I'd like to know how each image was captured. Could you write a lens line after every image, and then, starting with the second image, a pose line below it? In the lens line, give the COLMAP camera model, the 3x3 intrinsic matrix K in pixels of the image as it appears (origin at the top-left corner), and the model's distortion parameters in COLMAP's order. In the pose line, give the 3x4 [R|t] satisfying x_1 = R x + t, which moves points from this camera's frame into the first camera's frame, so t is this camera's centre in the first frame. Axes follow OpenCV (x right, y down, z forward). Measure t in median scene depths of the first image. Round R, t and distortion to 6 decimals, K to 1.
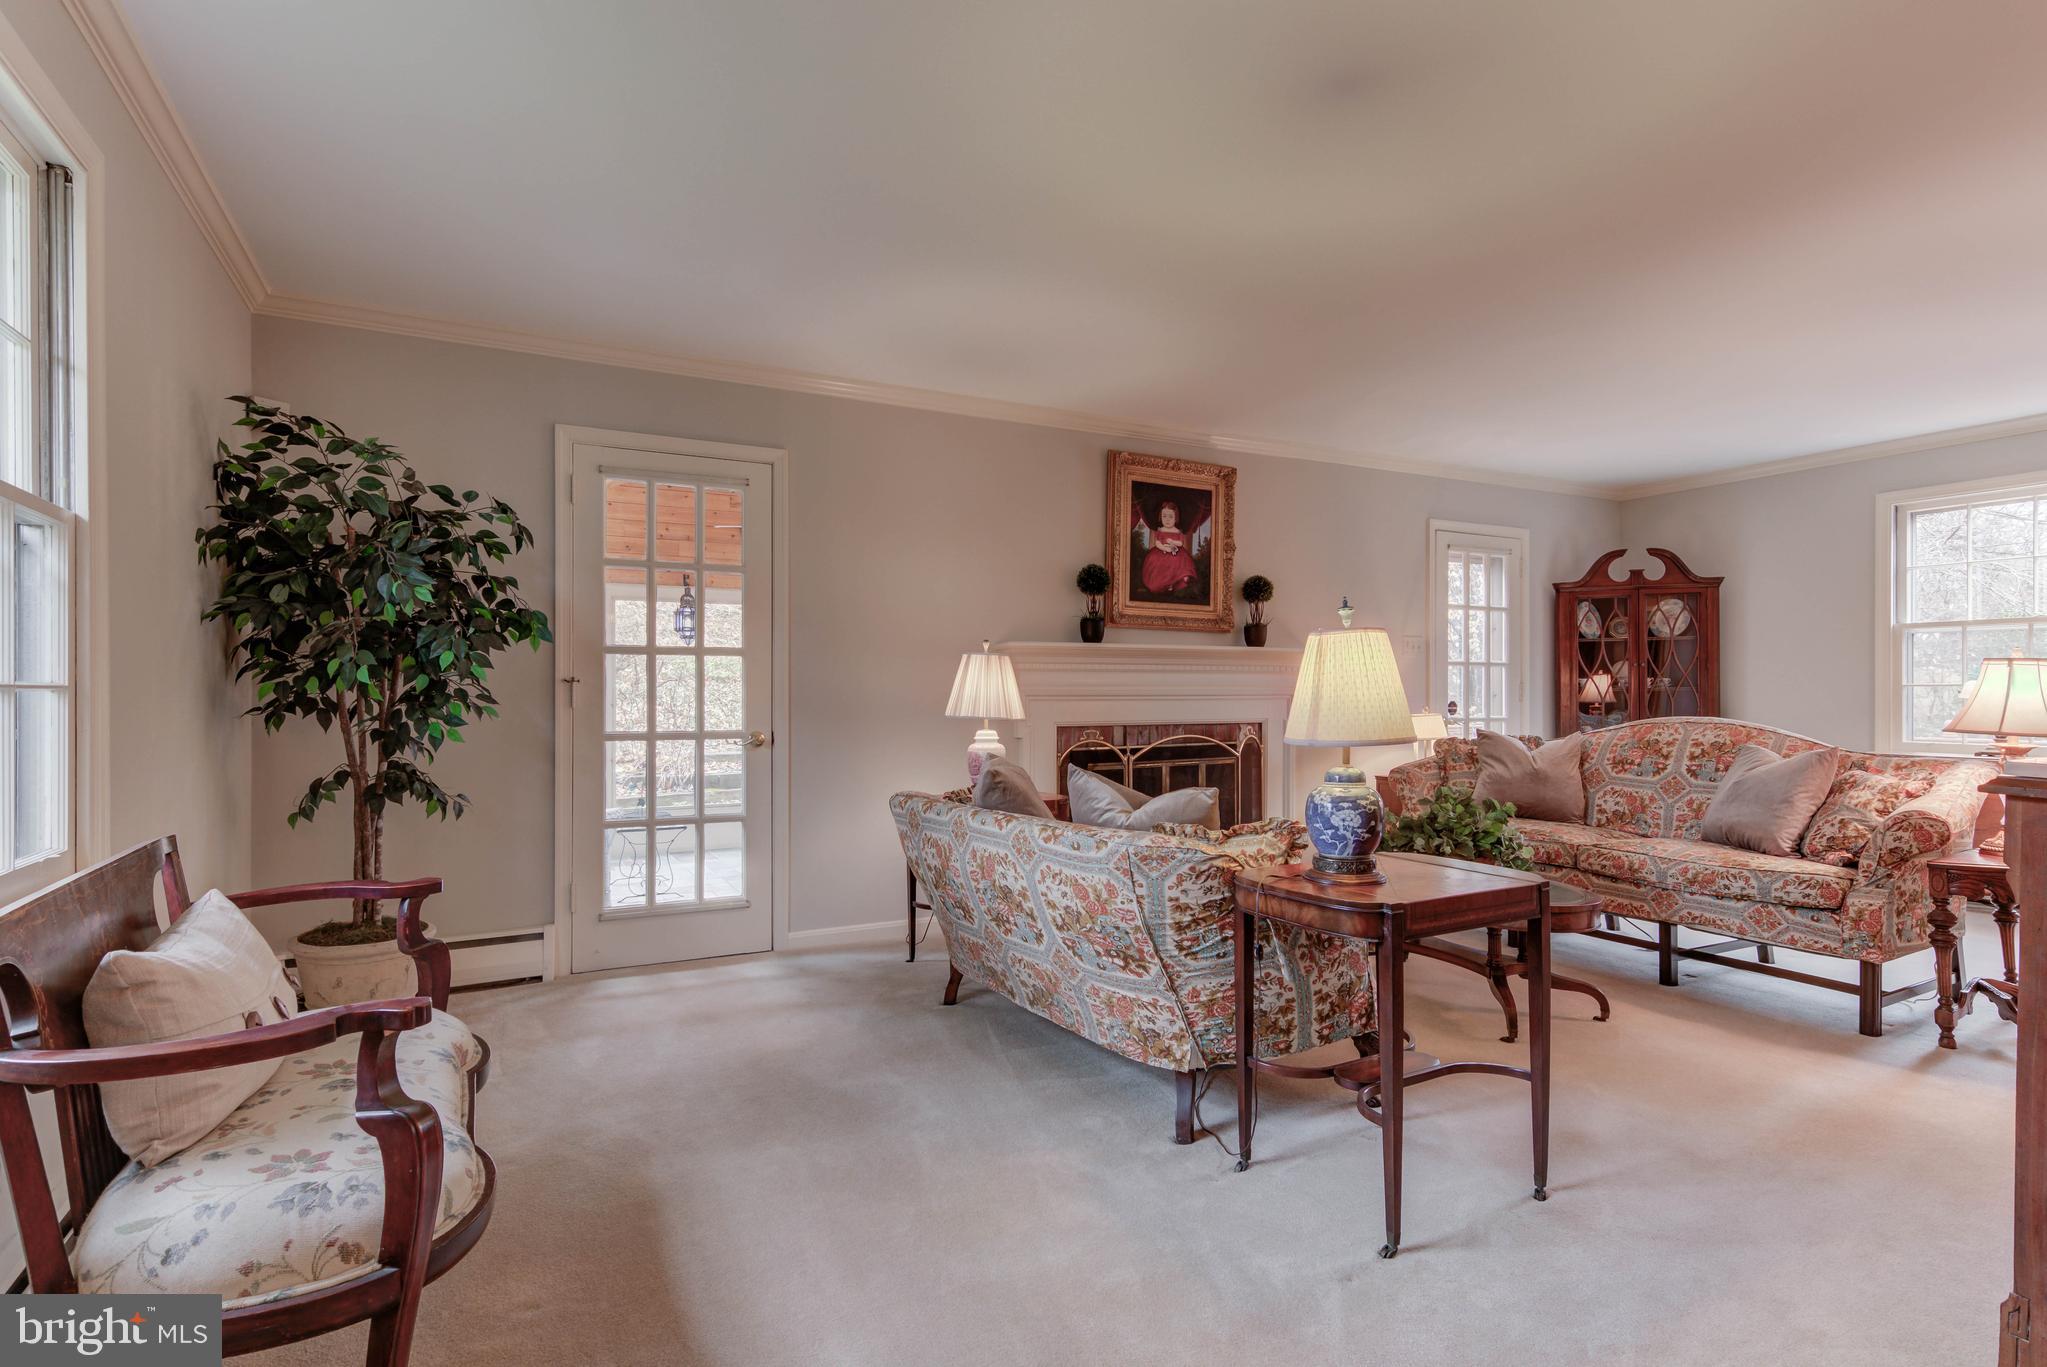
lens RADIAL K [[1025.8, 0, 1022.8], [0, 1025.8, 693.3], [0, 0, 1]] dist [0.023504, -0.008984]
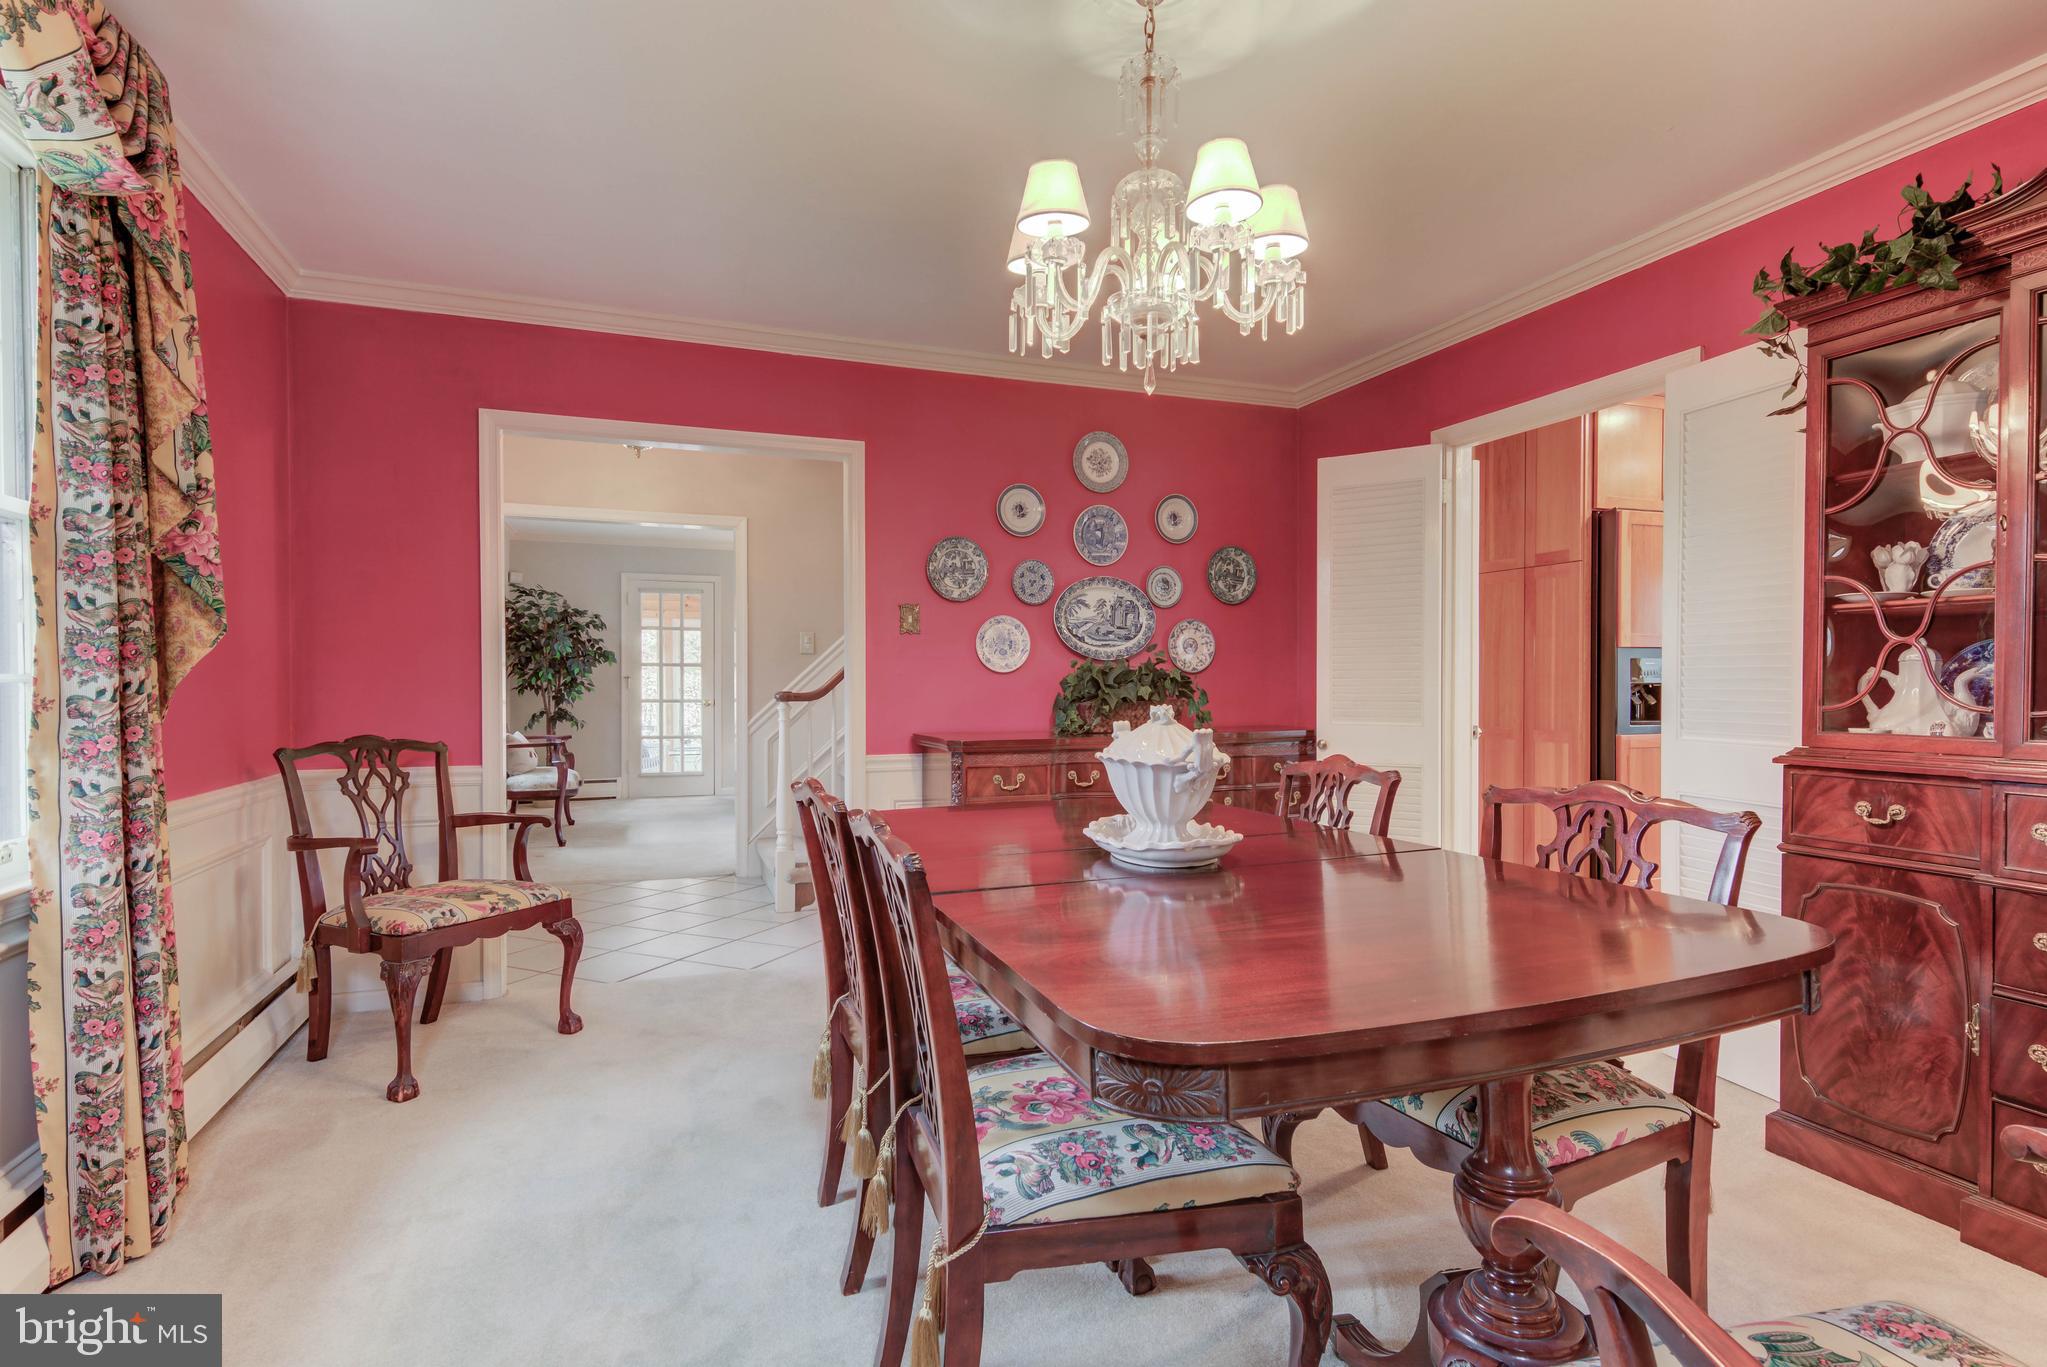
lens RADIAL K [[1025.8, 0, 1011.5], [0, 1025.8, 693.5], [0, 0, 1]] dist [0.023504, -0.008984]
pose [[0.990084, 0.003684, -0.140426, 0.640680], [-0.002308, 0.999948, 0.009961, -0.000662], [0.140455, -0.009538, 0.990041, -1.023648]]
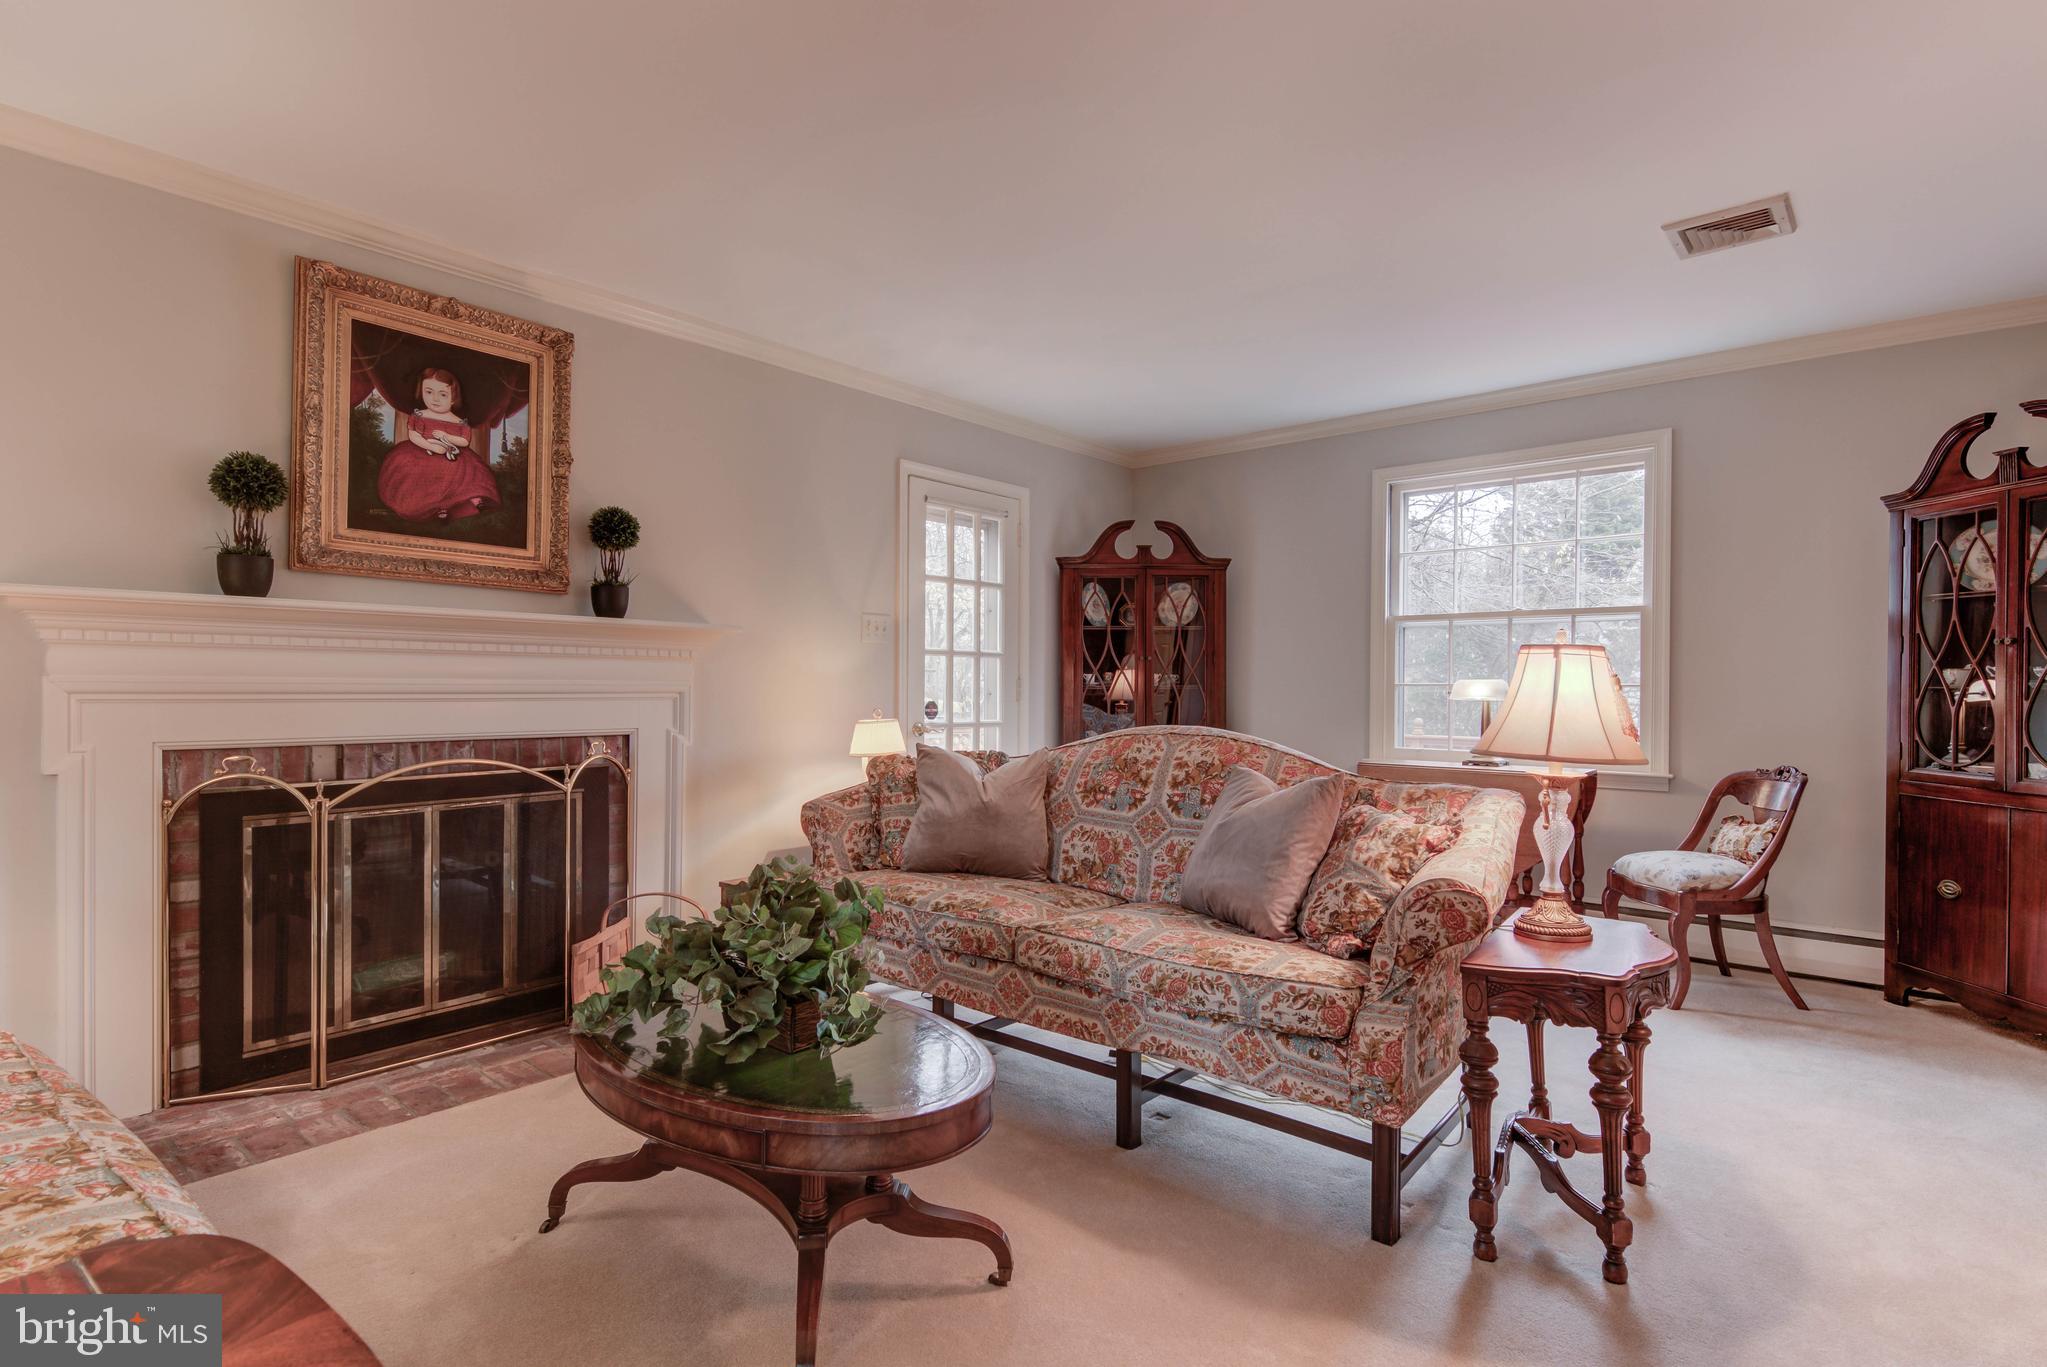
lens RADIAL K [[1025.8, 0, 1023.2], [0, 1025.8, 692.9], [0, 0, 1]] dist [0.023504, -0.008984]
pose [[0.930005, 0.004172, 0.367523, 0.252739], [-0.005833, 0.999977, 0.003408, -0.001890], [-0.367500, -0.005313, 0.930008, 0.332411]]
